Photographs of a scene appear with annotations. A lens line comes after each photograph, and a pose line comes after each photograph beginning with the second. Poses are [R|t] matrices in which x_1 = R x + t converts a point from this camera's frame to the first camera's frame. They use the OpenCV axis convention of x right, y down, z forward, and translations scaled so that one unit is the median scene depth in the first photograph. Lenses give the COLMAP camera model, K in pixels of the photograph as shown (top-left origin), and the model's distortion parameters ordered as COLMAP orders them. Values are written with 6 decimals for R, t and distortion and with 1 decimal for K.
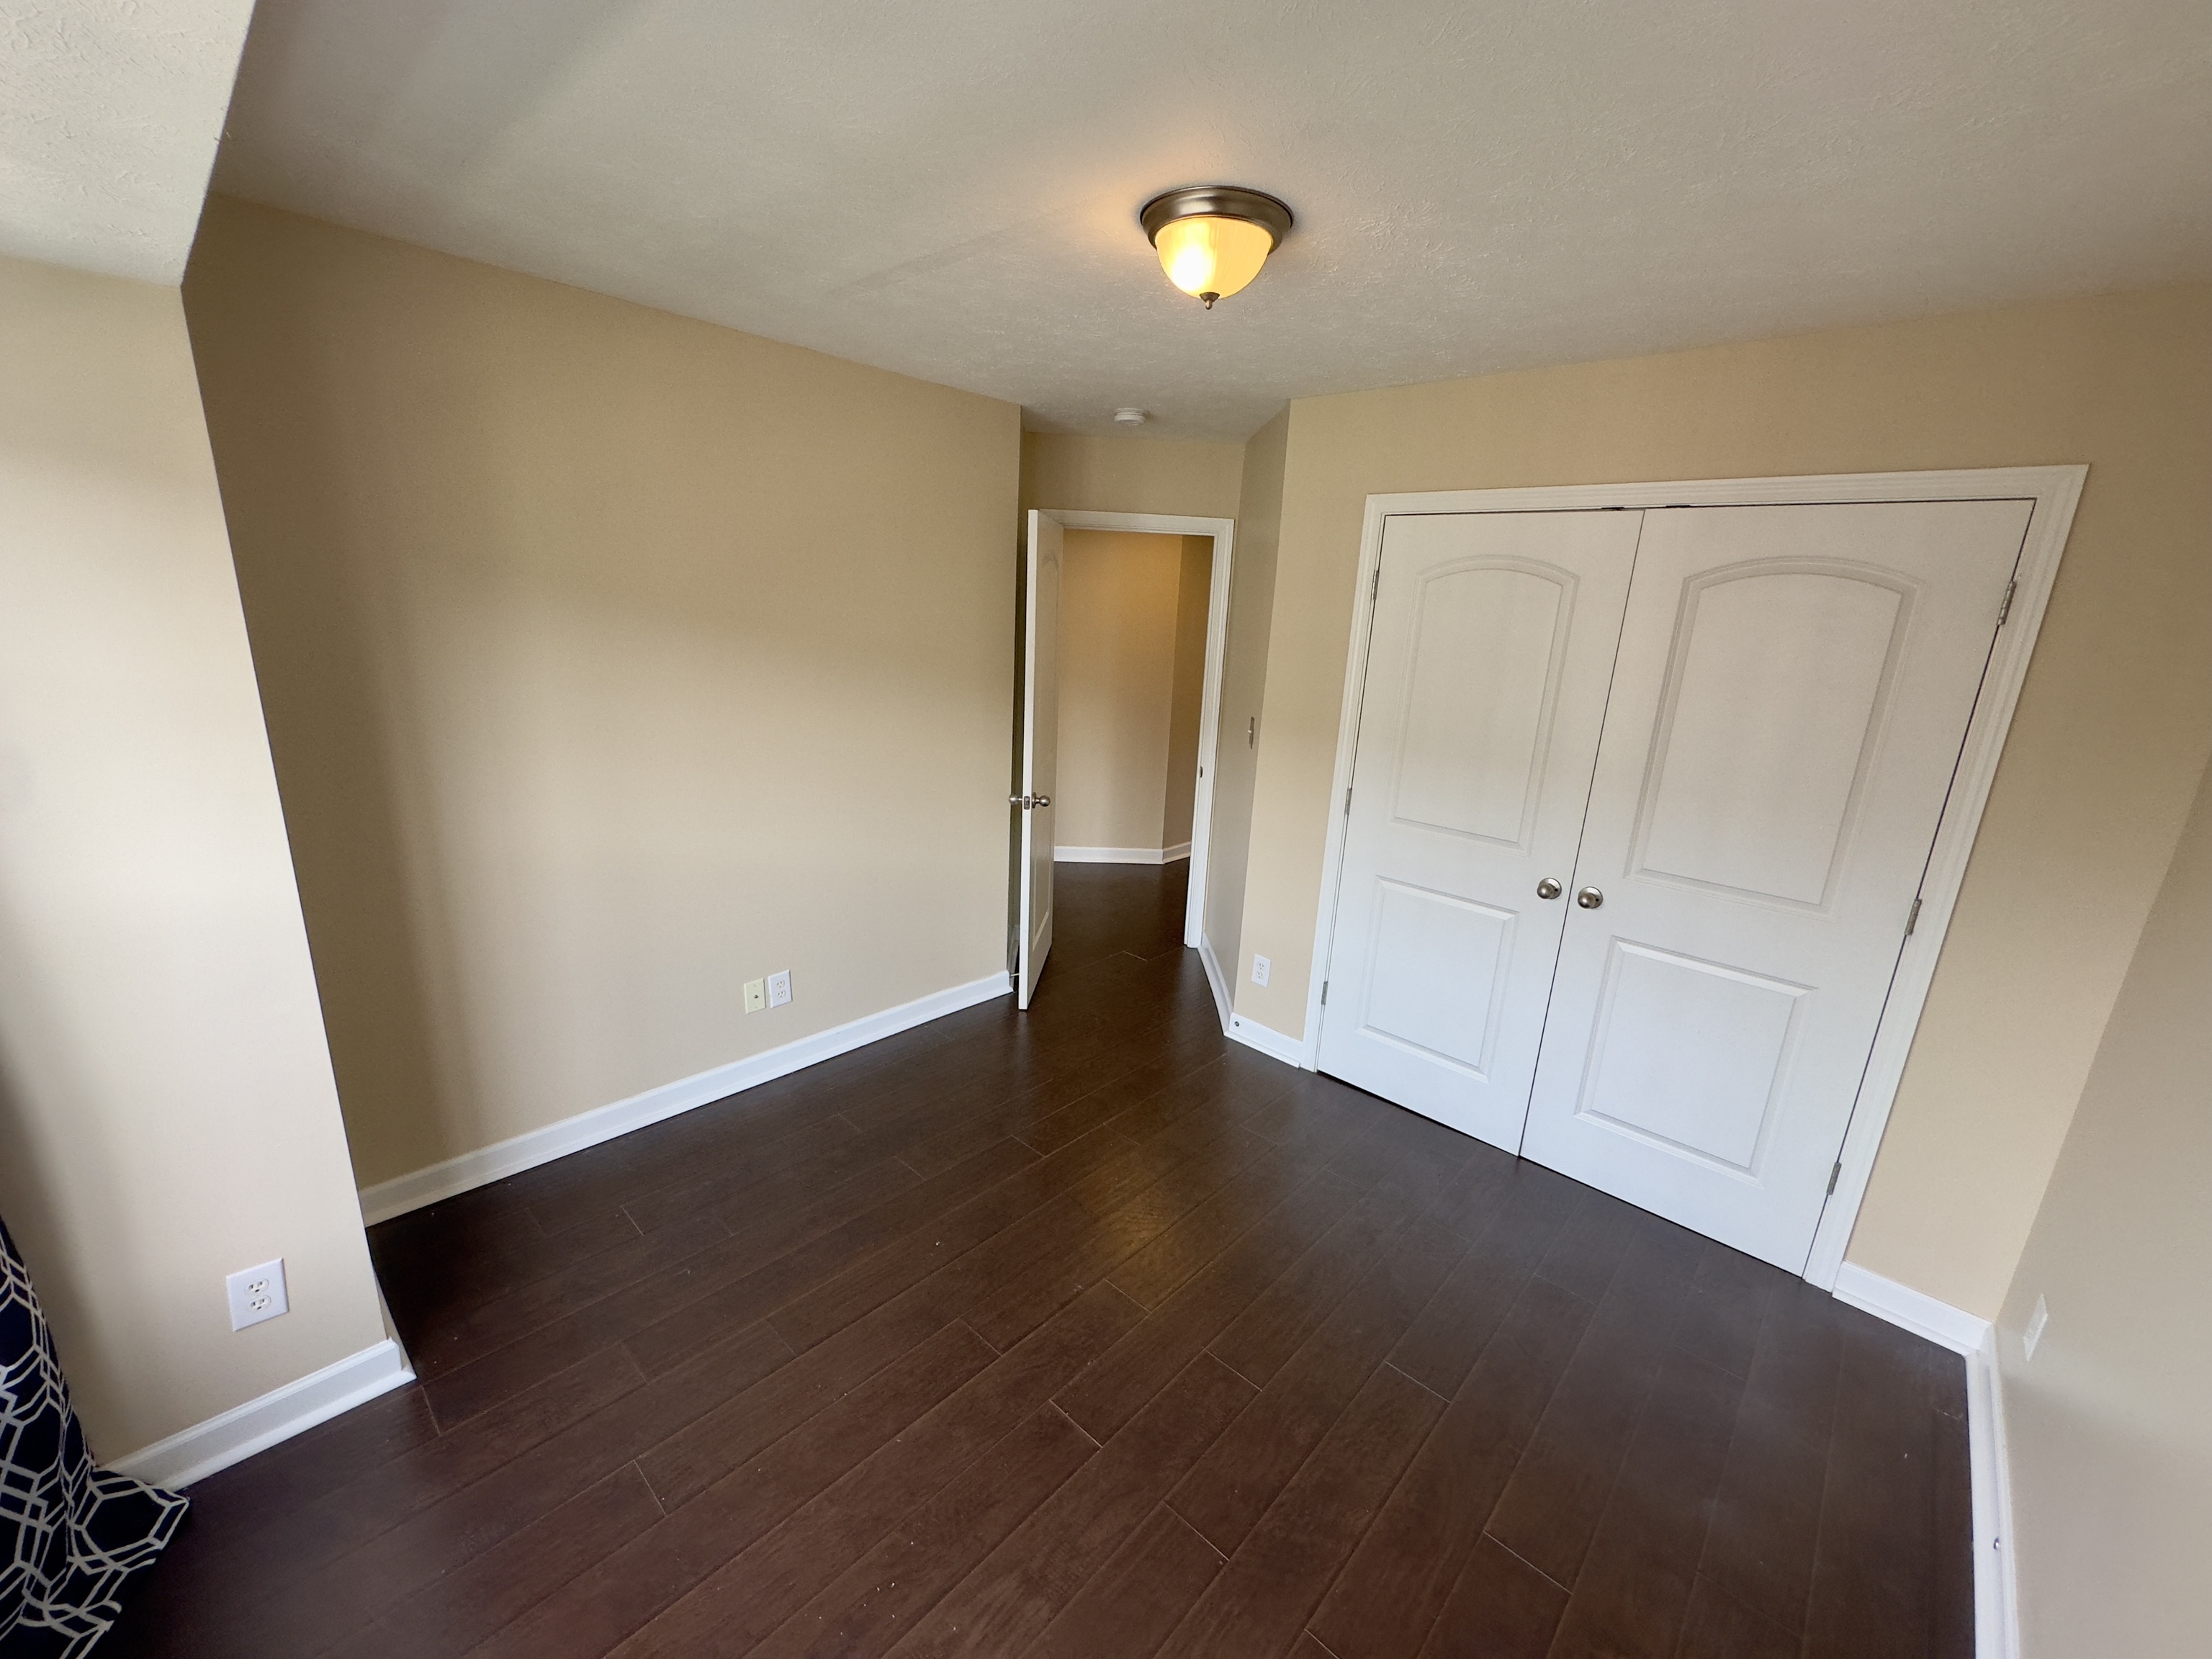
lens RADIAL K [[883.1, 0, 1103.8], [0, 883.1, 832.4], [0, 0, 1]] dist [-0.000760, -0.000027]
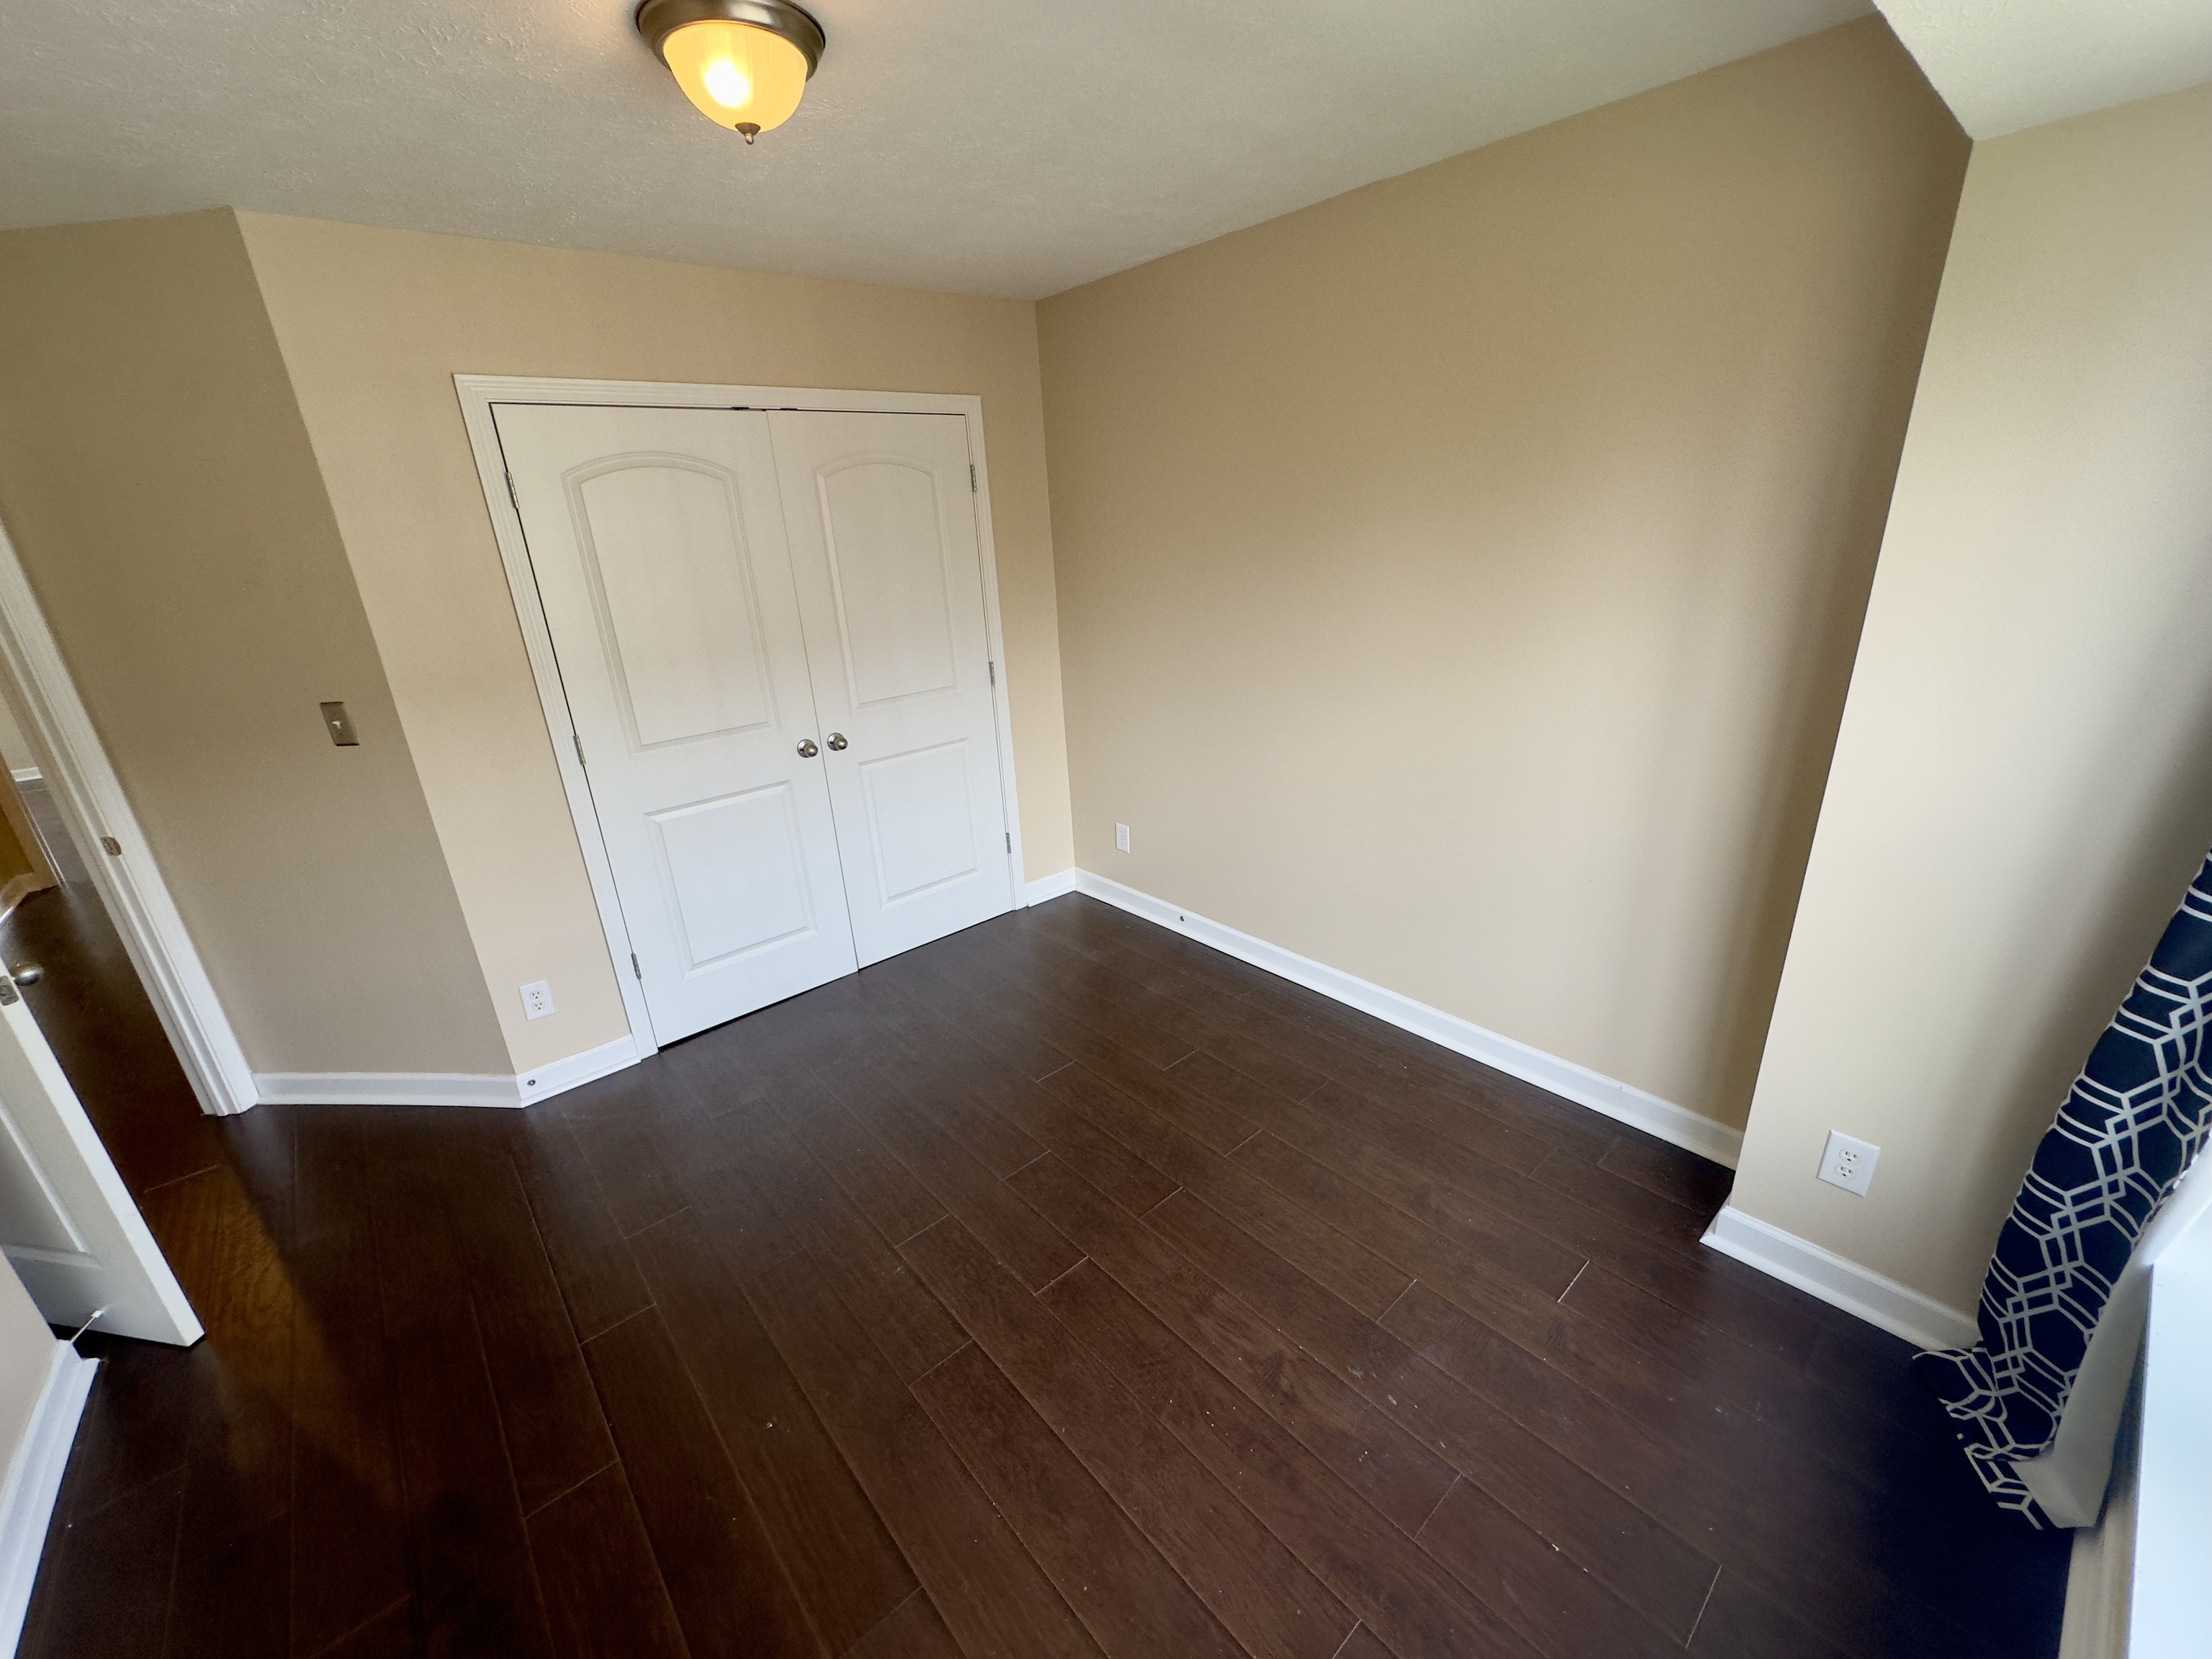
lens RADIAL K [[883.1, 0, 1103.8], [0, 883.1, 832.4], [0, 0, 1]] dist [-0.000760, -0.000027]
pose [[0.101332, -0.389926, 0.915254, -0.623417], [0.313450, 0.885646, 0.342609, -0.126028], [-0.944183, 0.252169, 0.211967, 0.456088]]
